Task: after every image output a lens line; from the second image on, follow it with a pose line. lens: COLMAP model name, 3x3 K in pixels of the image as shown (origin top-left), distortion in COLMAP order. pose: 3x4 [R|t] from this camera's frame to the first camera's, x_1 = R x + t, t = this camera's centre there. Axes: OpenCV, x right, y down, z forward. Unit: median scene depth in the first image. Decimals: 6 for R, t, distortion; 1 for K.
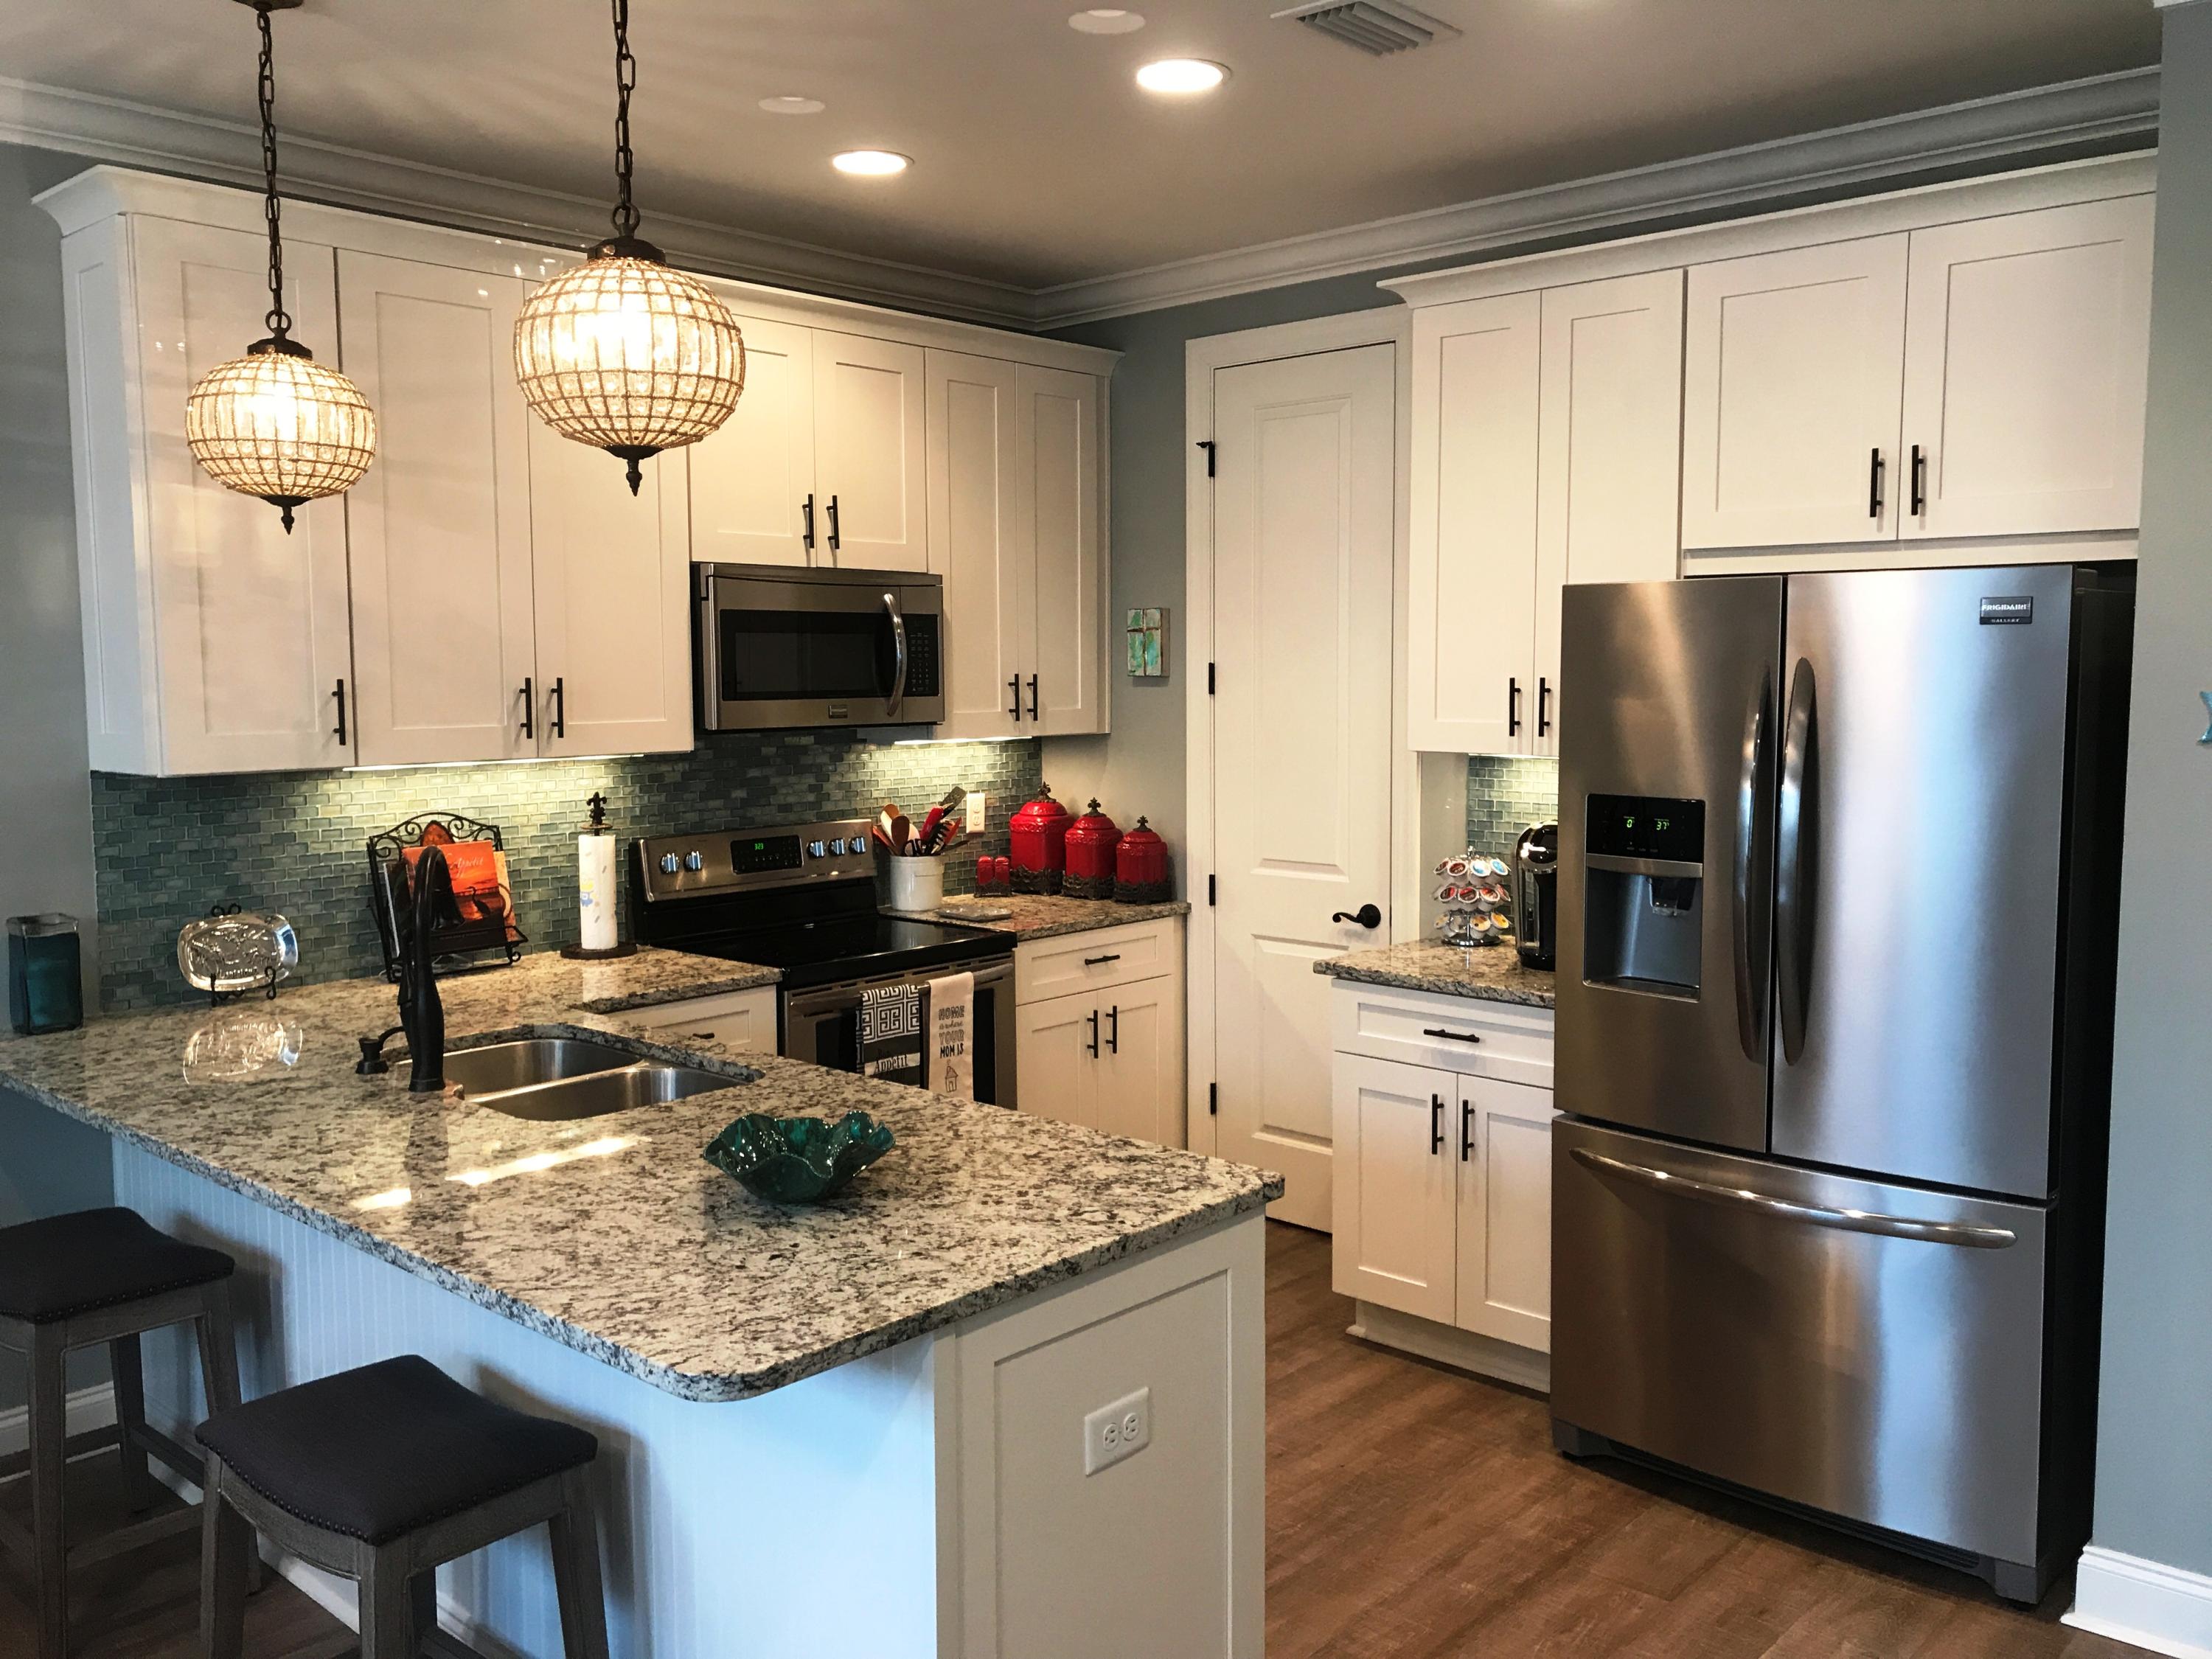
lens RADIAL K [[1806.6, 0, 1090.1], [0, 1806.6, 812.4], [0, 0, 1]] dist [0.052184, -0.053712]
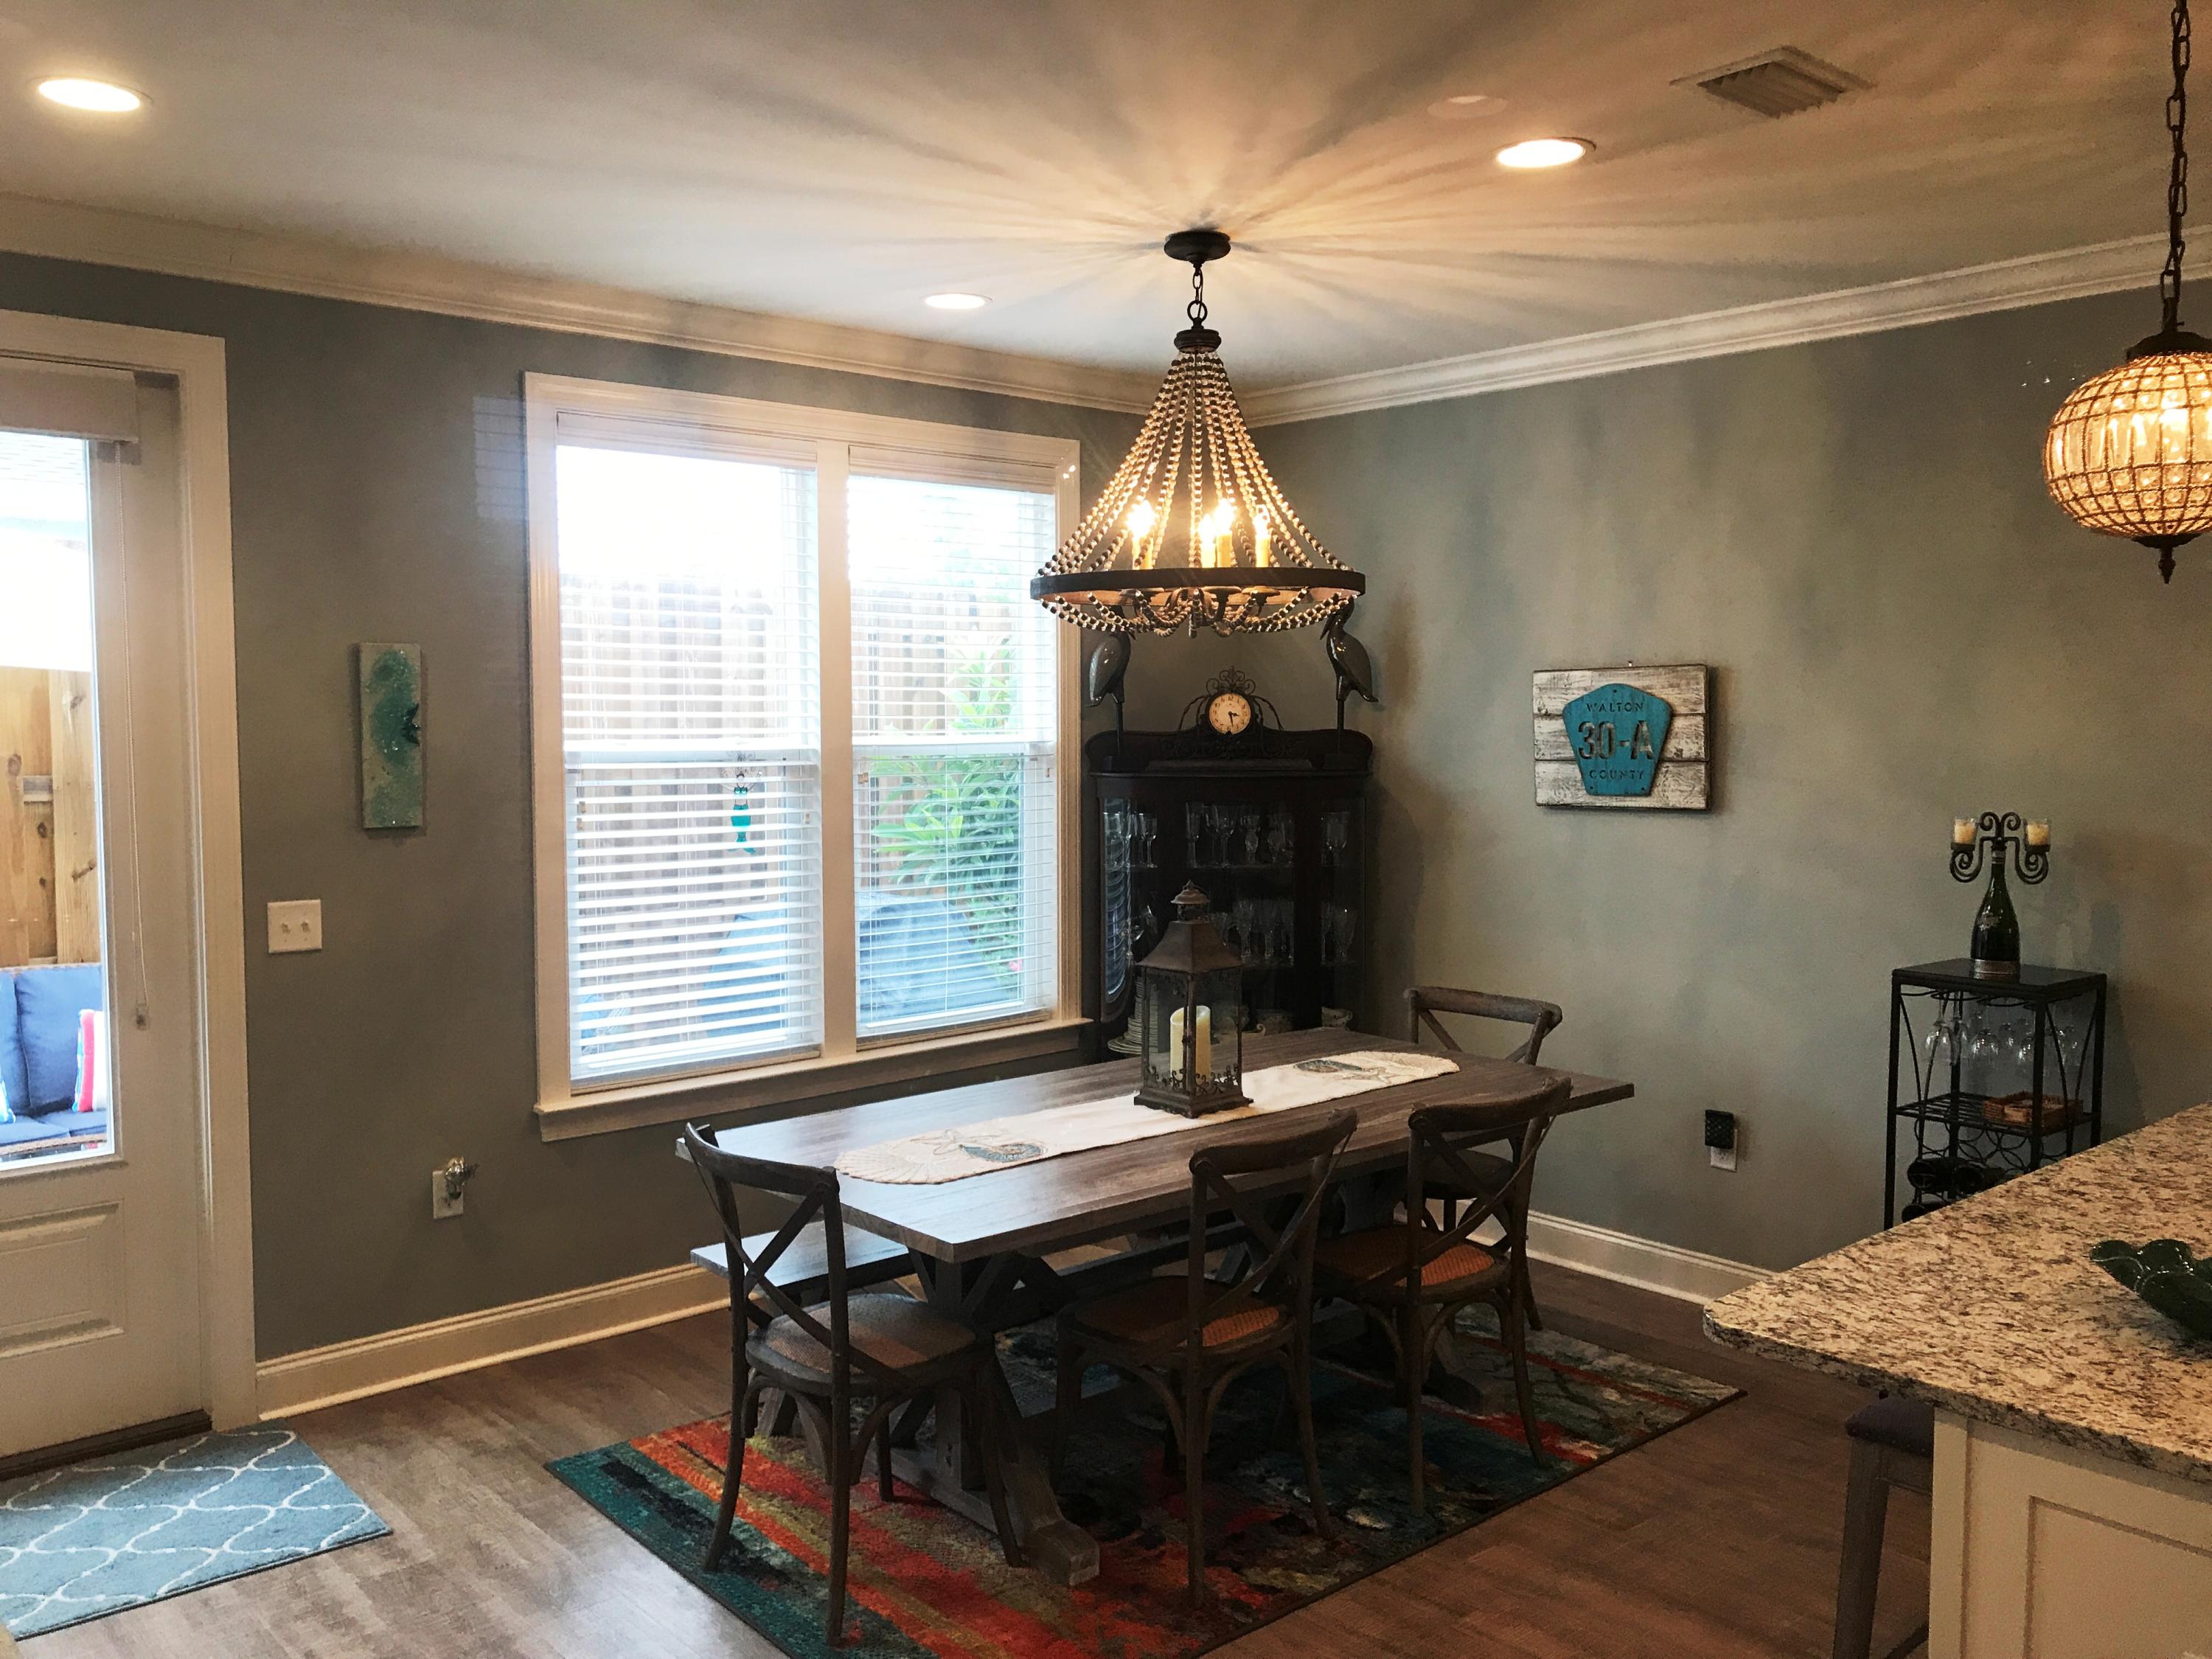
lens RADIAL K [[1806.6, 0, 1092.7], [0, 1806.6, 821.1], [0, 0, 1]] dist [0.052184, -0.053712]
pose [[-0.102723, 0.071193, -0.992159, 0.831710], [-0.083028, 0.993341, 0.079875, -0.074656], [0.991239, 0.090582, -0.096128, 0.519774]]
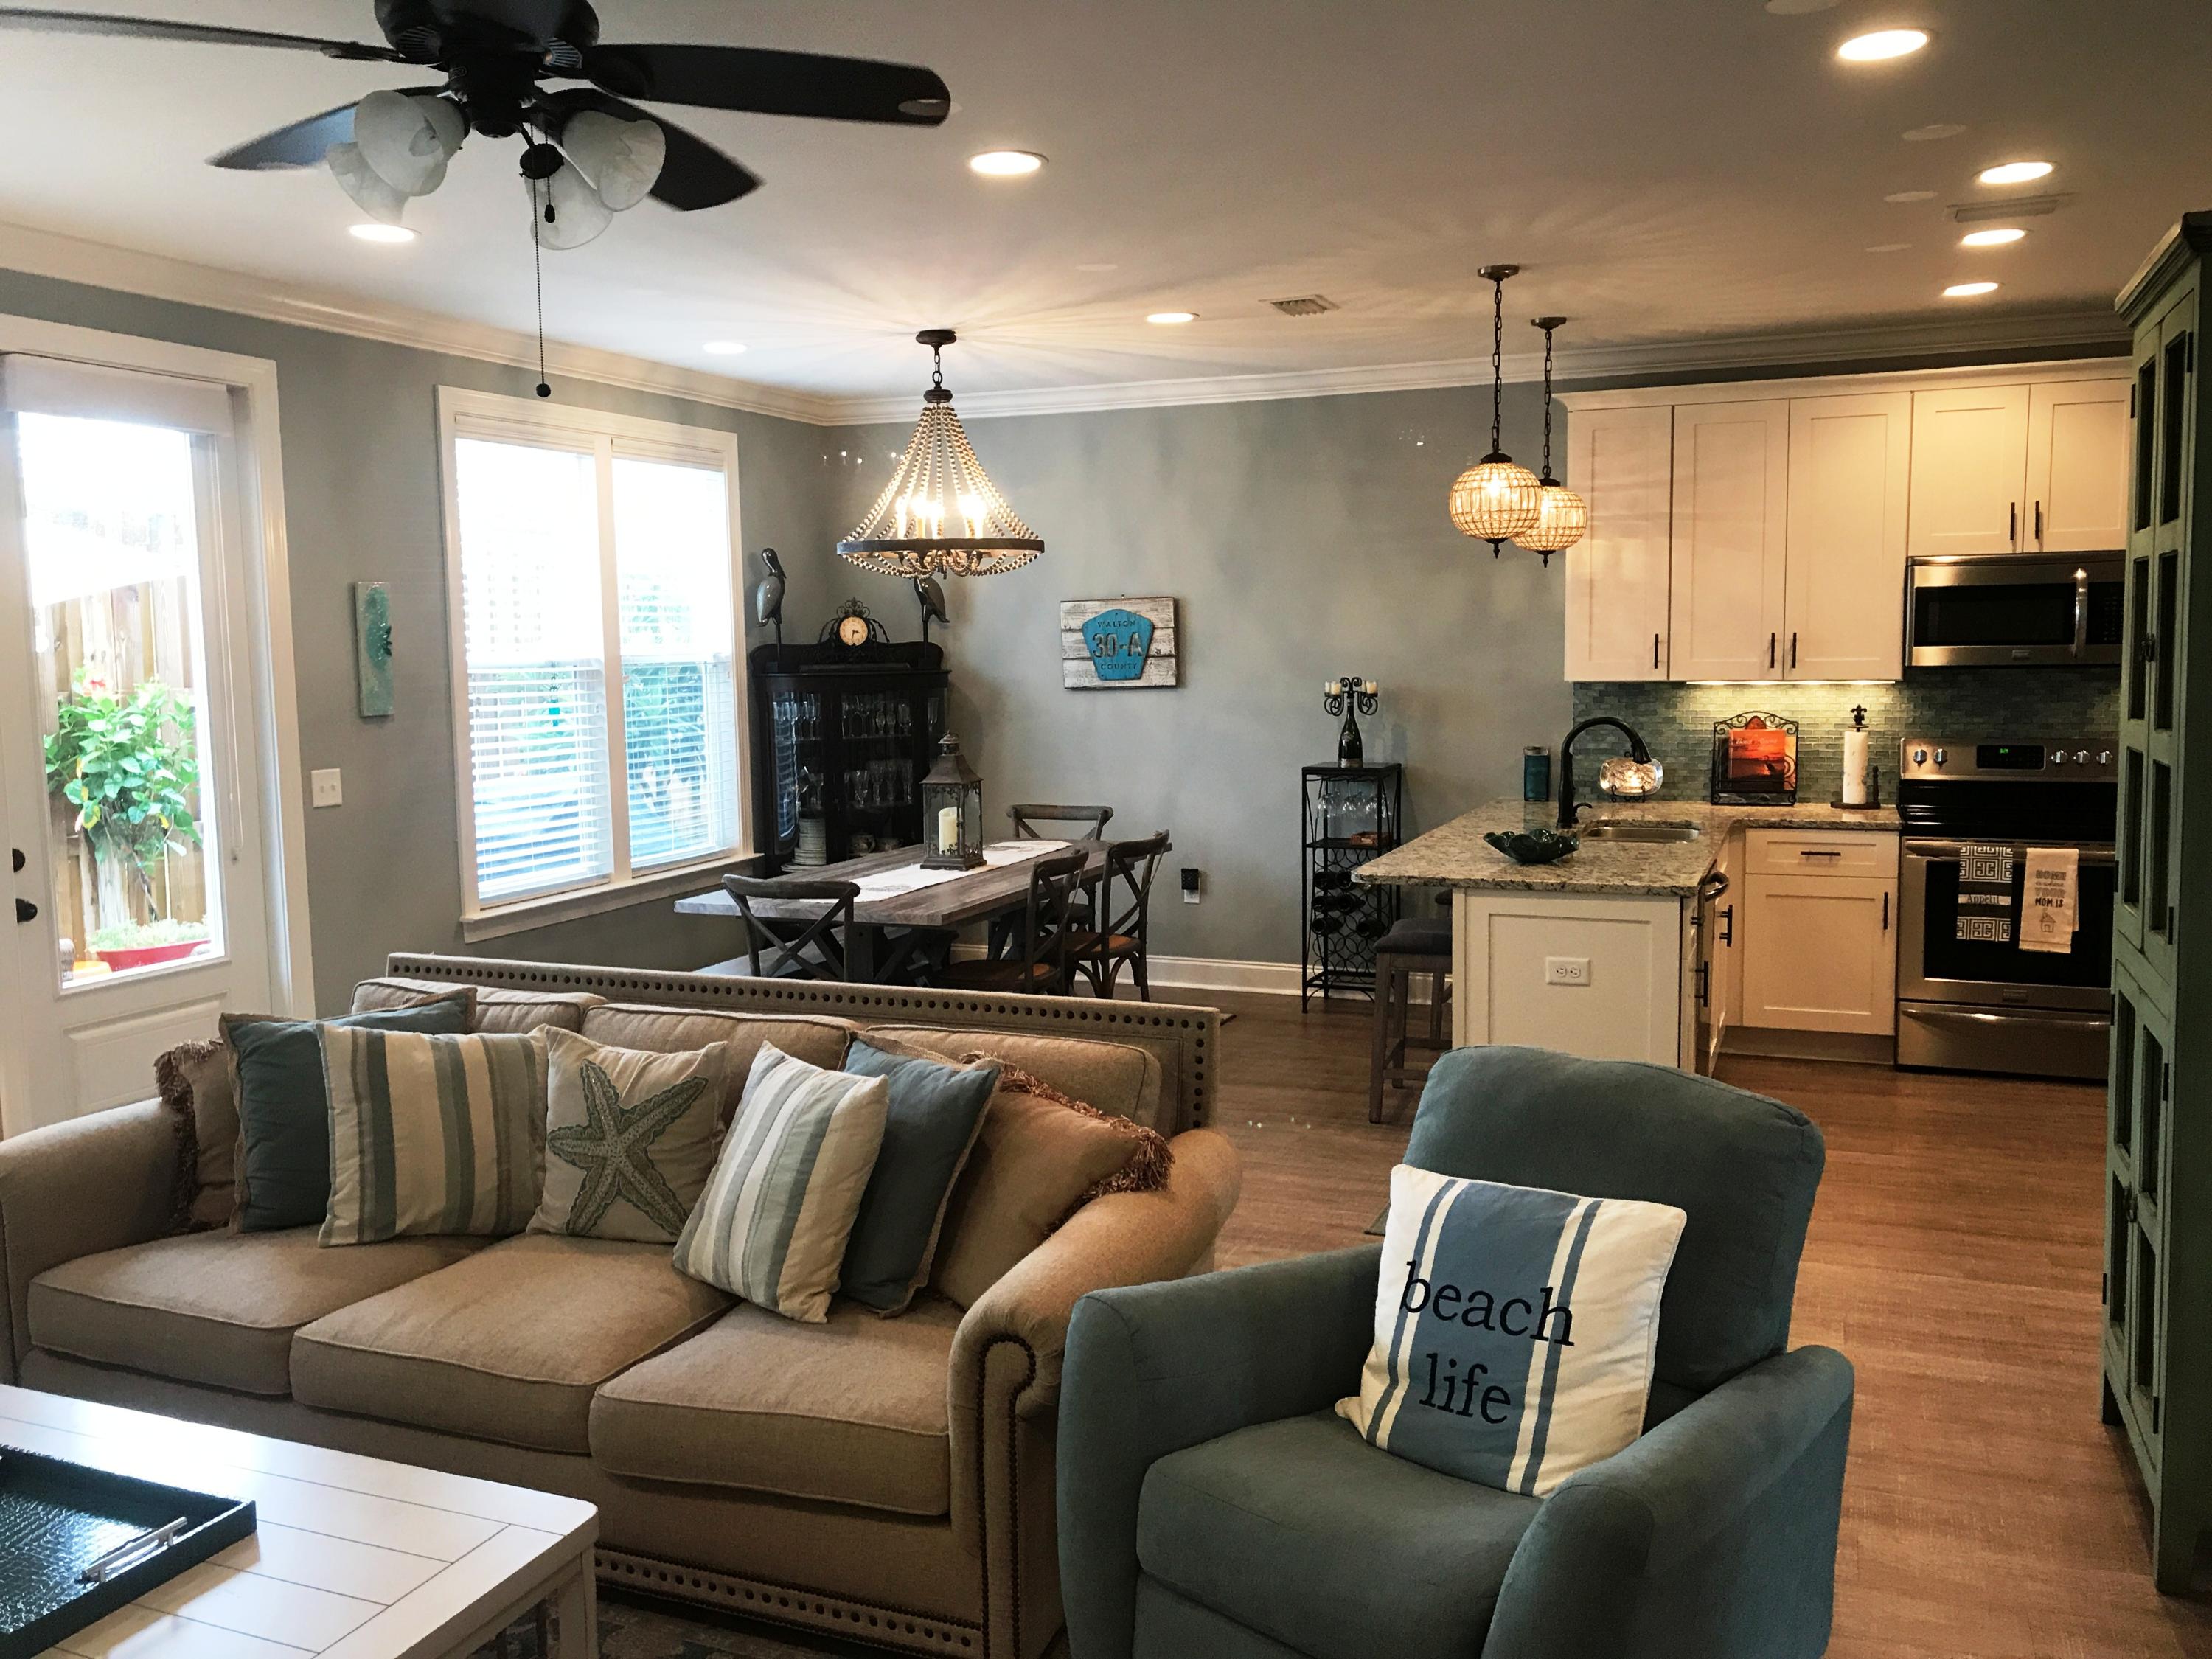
lens RADIAL K [[1806.6, 0, 1089.5], [0, 1806.6, 835.0], [0, 0, 1]] dist [0.052184, -0.053712]
pose [[0.348090, 0.104791, -0.931586, 1.844845], [-0.067402, 0.993959, 0.086622, 0.017710], [0.935035, 0.032638, 0.353050, -0.341780]]
